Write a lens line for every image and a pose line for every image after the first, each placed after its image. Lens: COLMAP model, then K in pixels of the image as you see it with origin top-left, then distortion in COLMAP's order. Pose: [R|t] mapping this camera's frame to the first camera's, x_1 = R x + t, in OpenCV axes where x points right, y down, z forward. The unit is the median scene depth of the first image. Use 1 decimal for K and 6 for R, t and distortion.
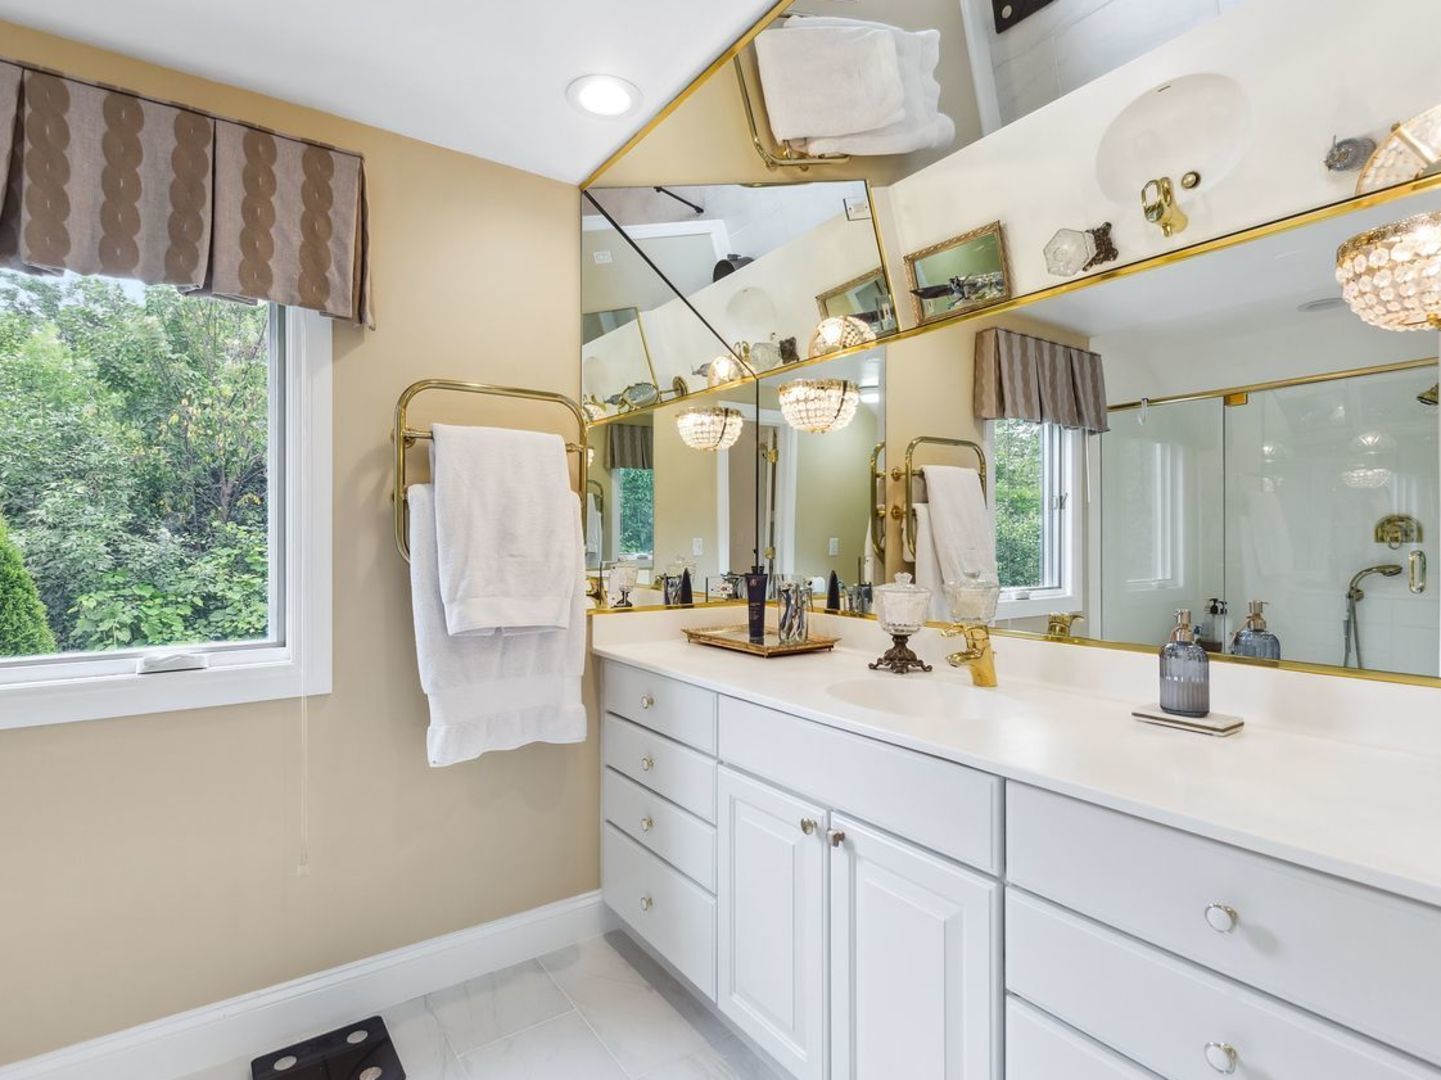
lens RADIAL K [[738.3, 0, 720.5], [0, 738.3, 540.0], [0, 0, 1]] dist [-0.001104, -0.000760]
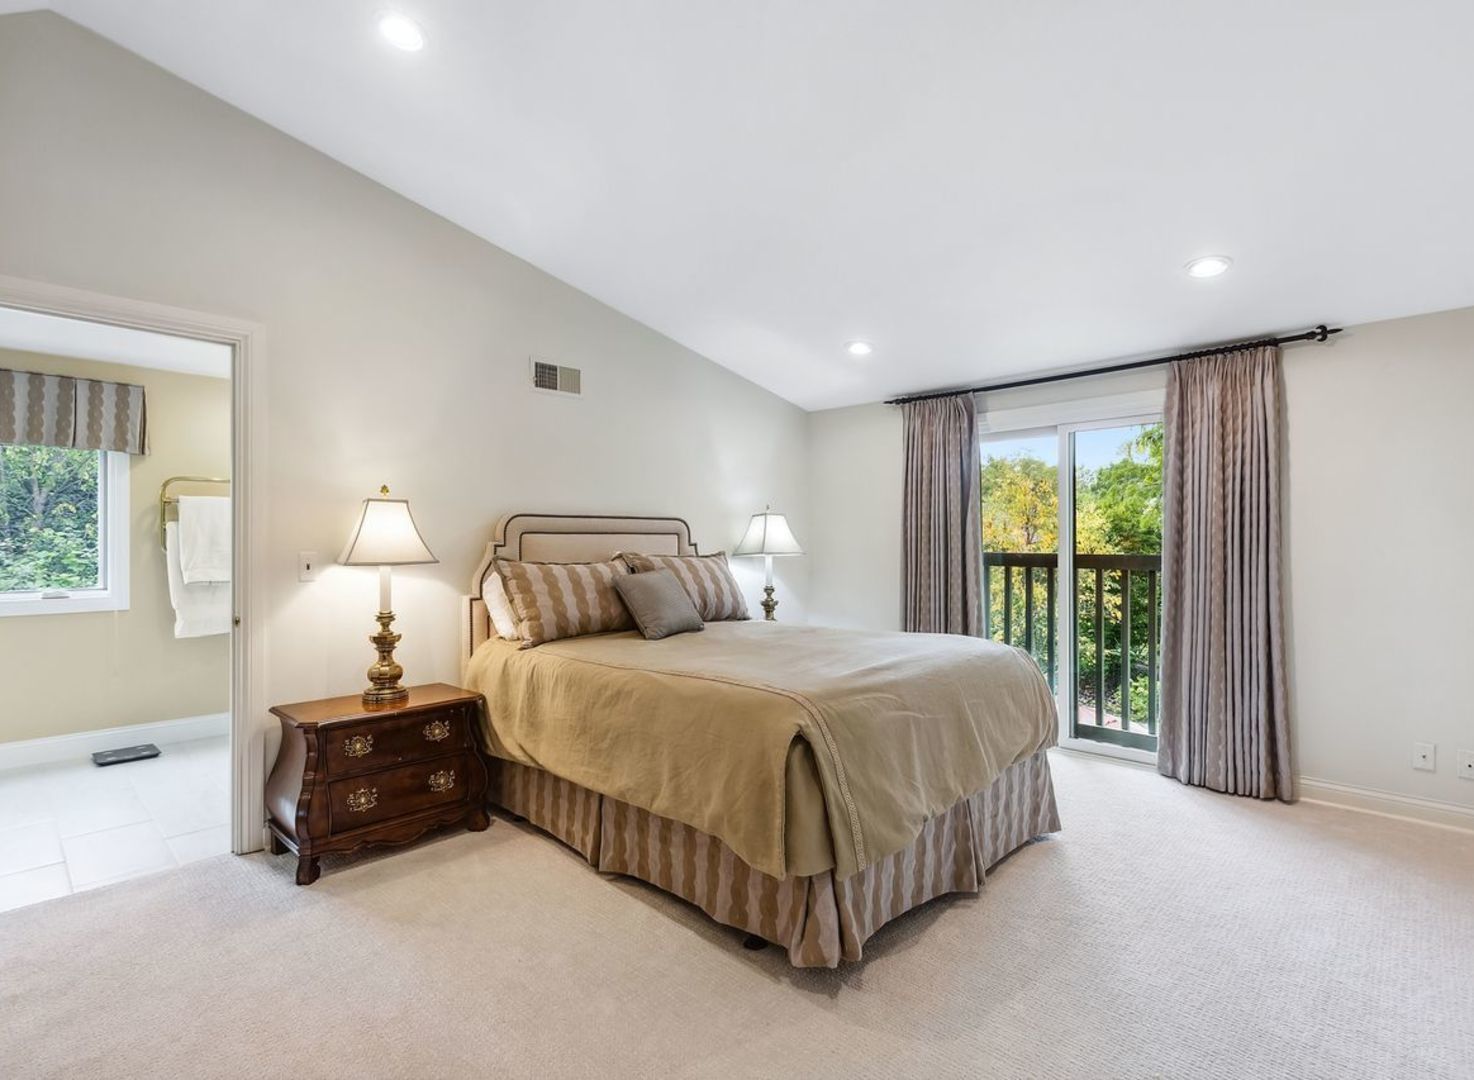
lens RADIAL K [[728.9, 0, 737.0], [0, 728.9, 540.0], [0, 0, 1]] dist [-0.000059, 0.000400]
pose [[0.982571, -0.001500, 0.185884, 0.954538], [0.002112, 0.999993, -0.003092, -0.004979], [-0.185878, 0.003431, 0.982567, -1.662369]]
